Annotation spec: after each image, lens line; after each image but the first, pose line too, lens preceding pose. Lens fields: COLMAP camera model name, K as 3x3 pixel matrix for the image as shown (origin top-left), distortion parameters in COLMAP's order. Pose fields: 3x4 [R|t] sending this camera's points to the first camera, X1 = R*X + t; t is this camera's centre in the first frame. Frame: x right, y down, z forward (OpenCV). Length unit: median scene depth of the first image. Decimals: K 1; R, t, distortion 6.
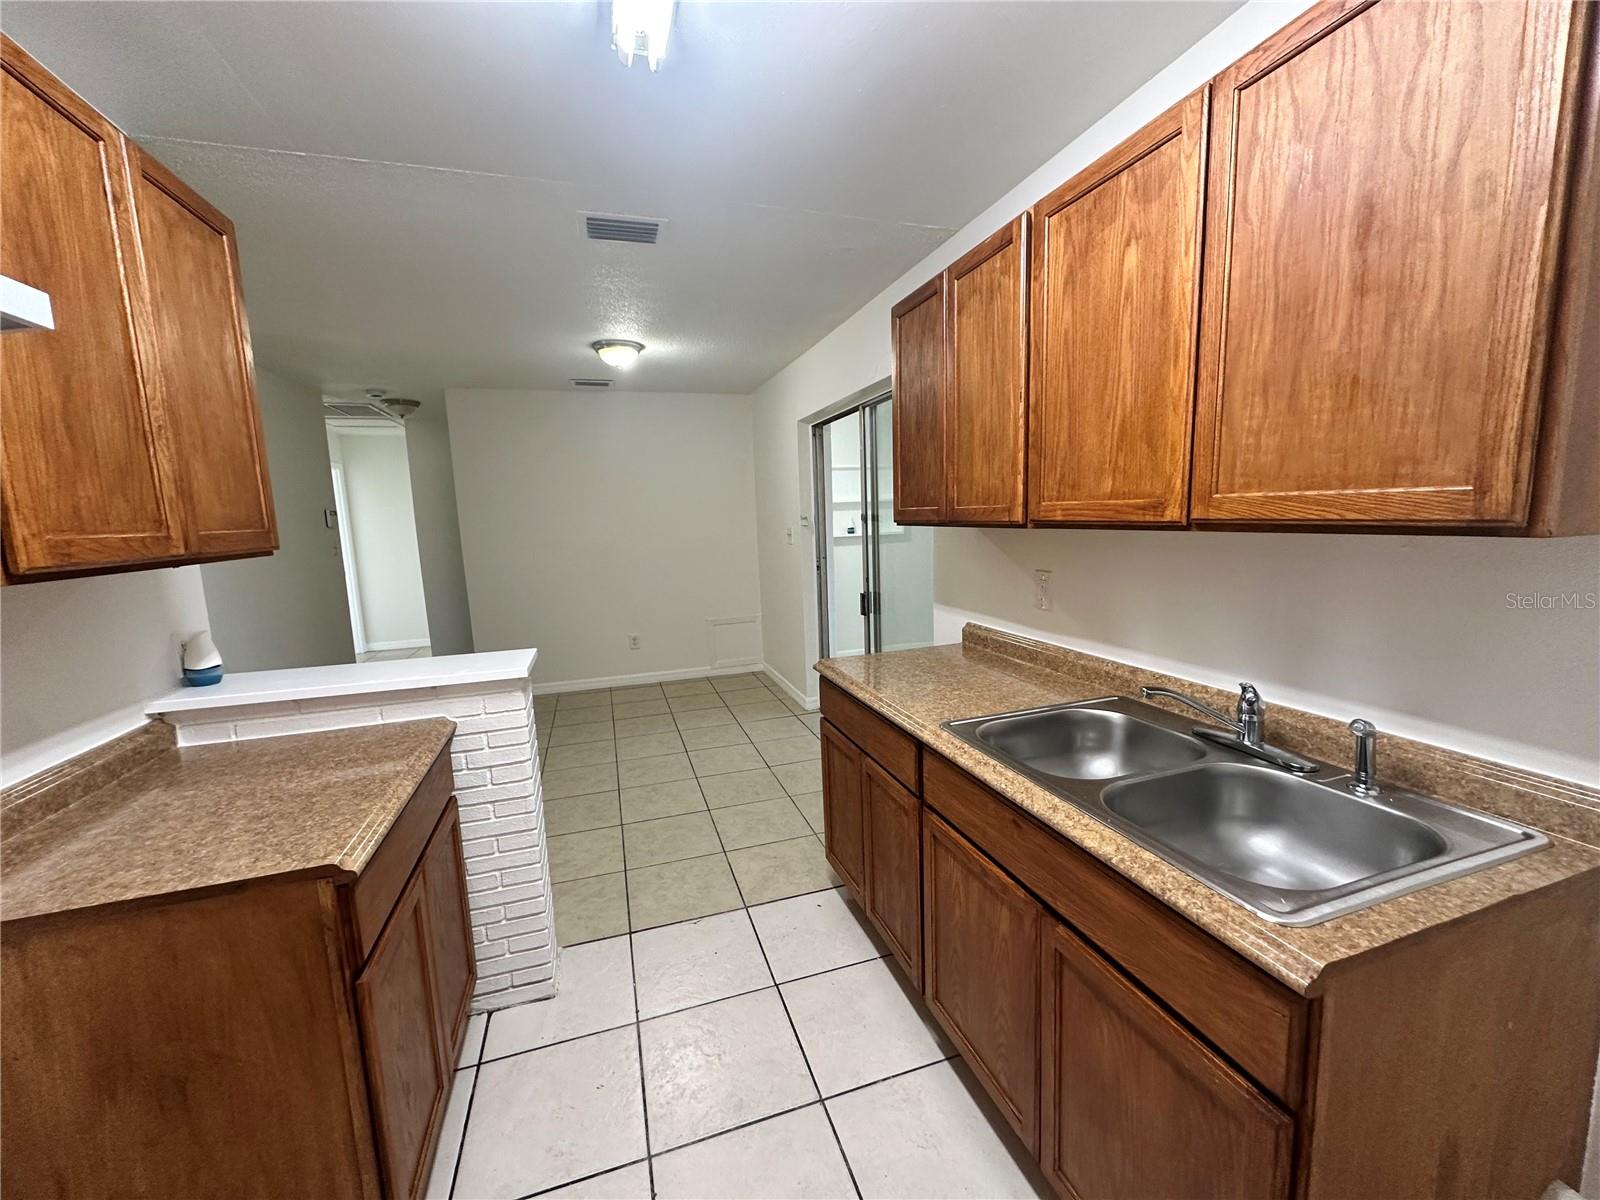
lens RADIAL K [[636.5, 0, 800.0], [0, 636.5, 600.0], [0, 0, 1]] dist [-0.002652, 0.000047]
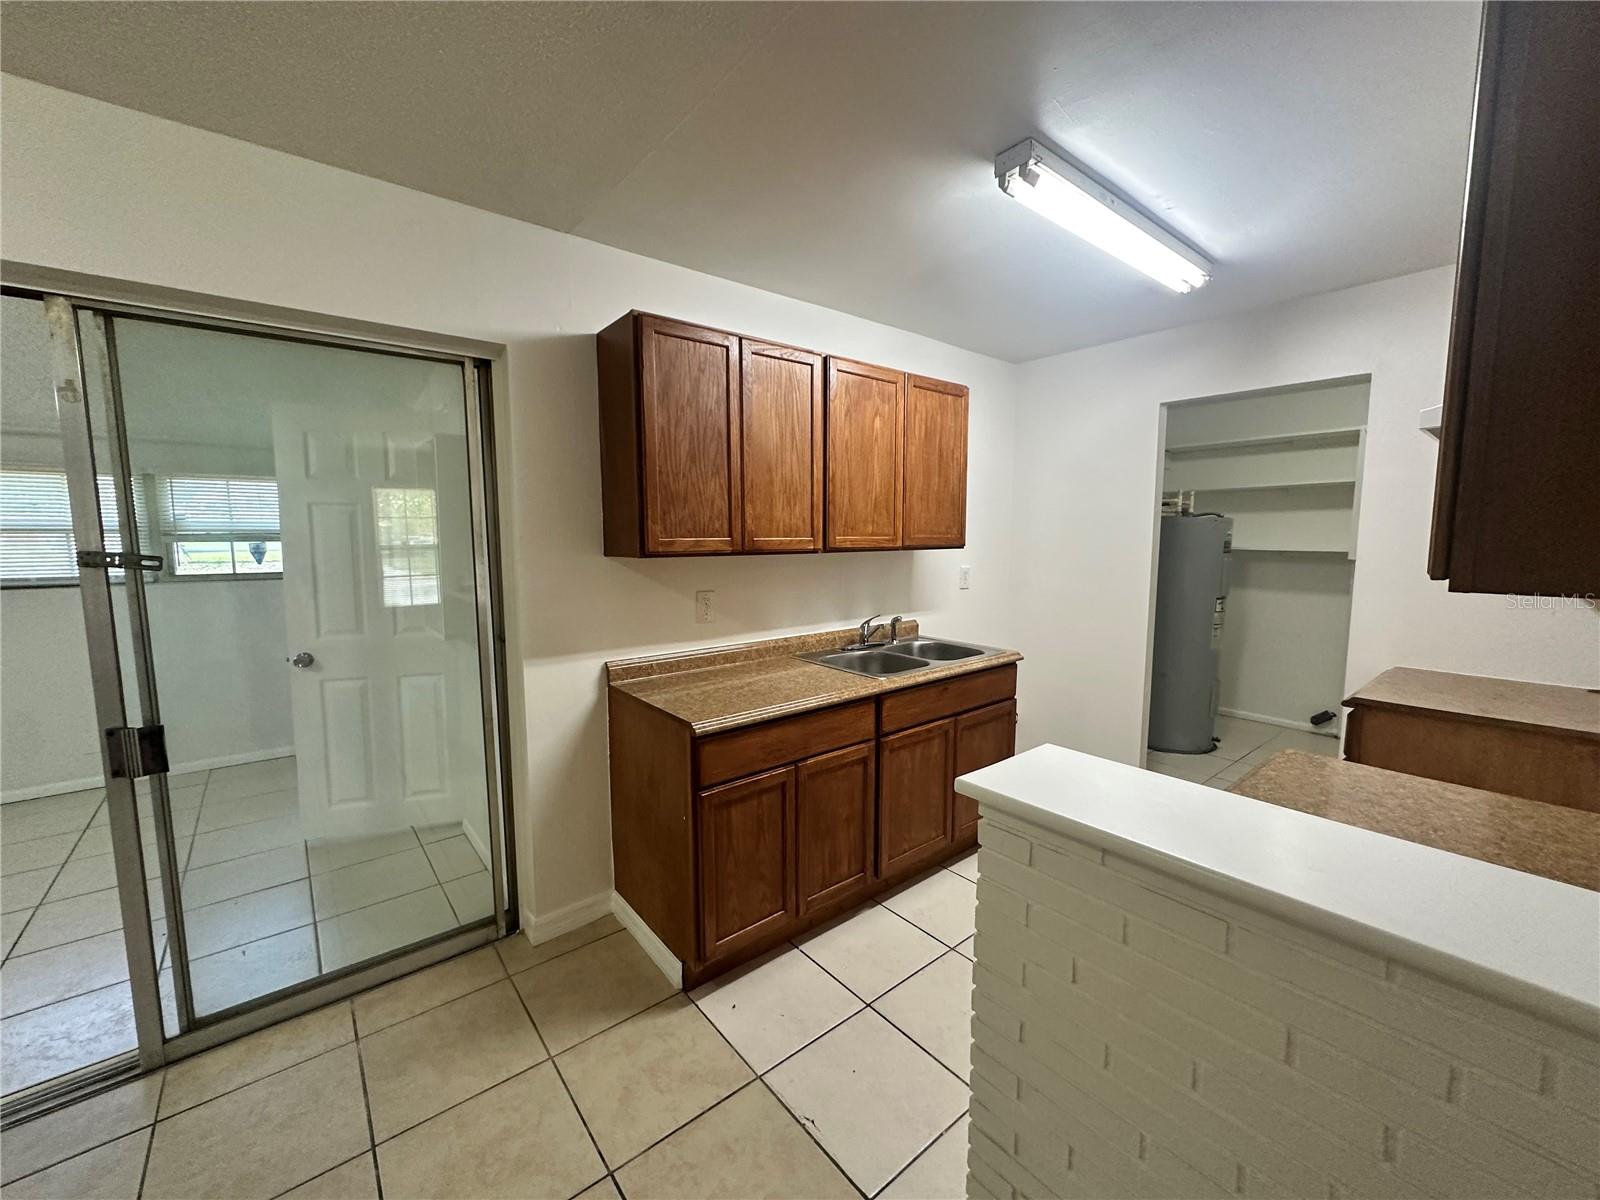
lens RADIAL K [[636.5, 0, 800.0], [0, 636.5, 600.0], [0, 0, 1]] dist [-0.002652, 0.000047]
pose [[-0.360571, -0.063456, 0.930571, -1.243722], [0.143207, 0.982088, 0.122458, -0.229287], [-0.921672, 0.177419, -0.345025, 1.855063]]
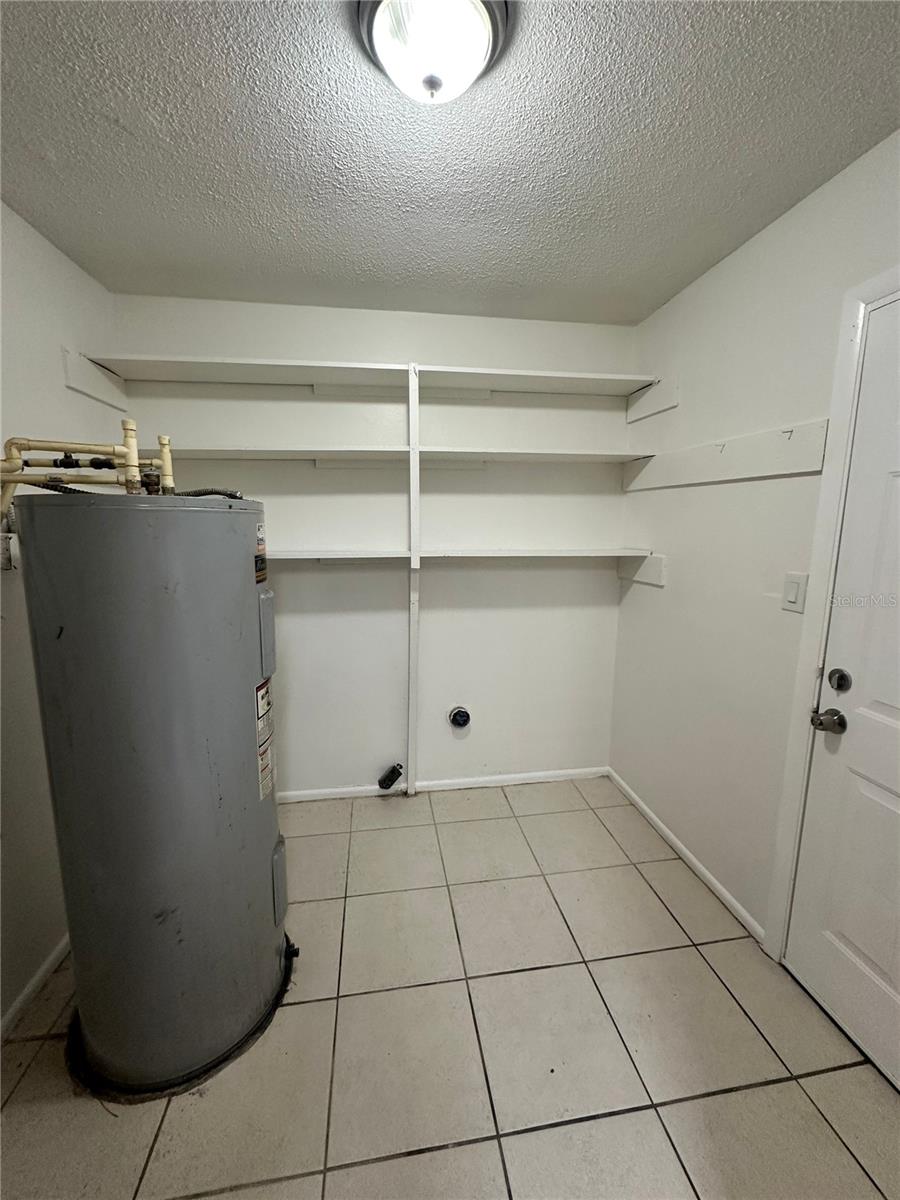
lens RADIAL K [[477.2, 0, 450.0], [0, 477.2, 600.0], [0, 0, 1]] dist [-0.000613, 0.000010]
pose [[-0.985804, 0.011152, 0.167528, -0.757393], [0.060799, 0.953786, 0.294271, -0.162845], [-0.156504, 0.300279, -0.940924, 1.202295]]
